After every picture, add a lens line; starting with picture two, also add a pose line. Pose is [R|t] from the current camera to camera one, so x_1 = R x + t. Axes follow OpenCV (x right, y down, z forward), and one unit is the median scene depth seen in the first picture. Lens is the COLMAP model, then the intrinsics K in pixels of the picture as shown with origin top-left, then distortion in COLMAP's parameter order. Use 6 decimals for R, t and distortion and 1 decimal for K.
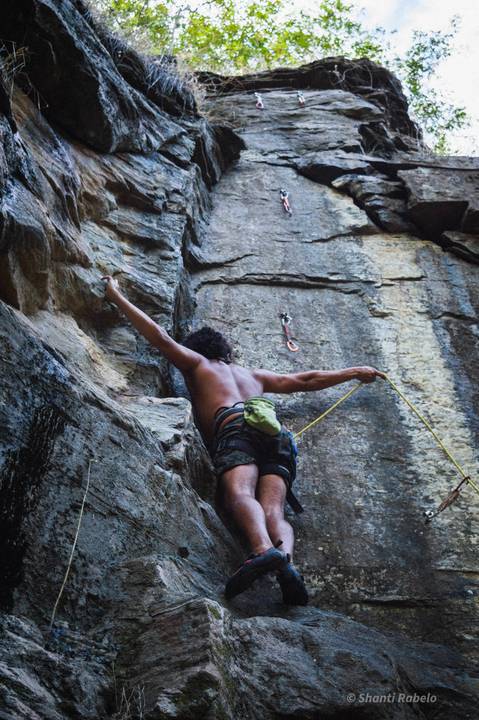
lens RADIAL K [[1057.3, 0, 235.5], [0, 1057.3, 370.6], [0, 0, 1]] dist [-0.028562, 0.011323]
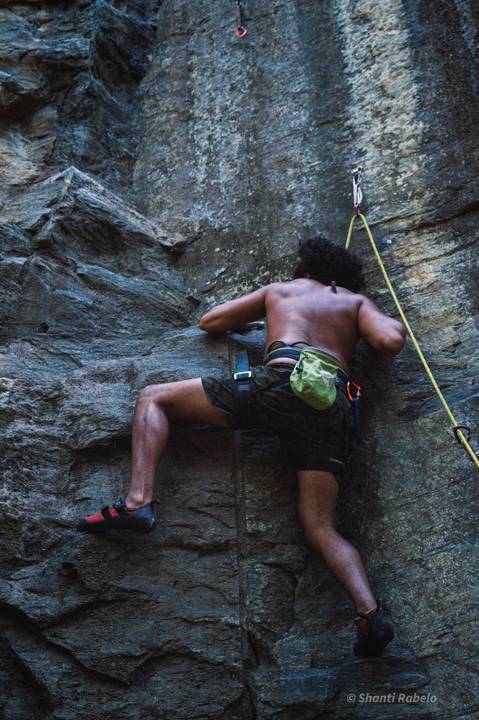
lens RADIAL K [[1342.1, 0, 237.2], [0, 1342.1, 362.5], [0, 0, 1]] dist [0.011147, 0.197786]
pose [[0.816892, -0.309992, -0.486408, 0.610353], [0.429324, 0.889950, 0.153851, 0.059218], [0.385186, -0.334506, 0.860080, -0.106106]]
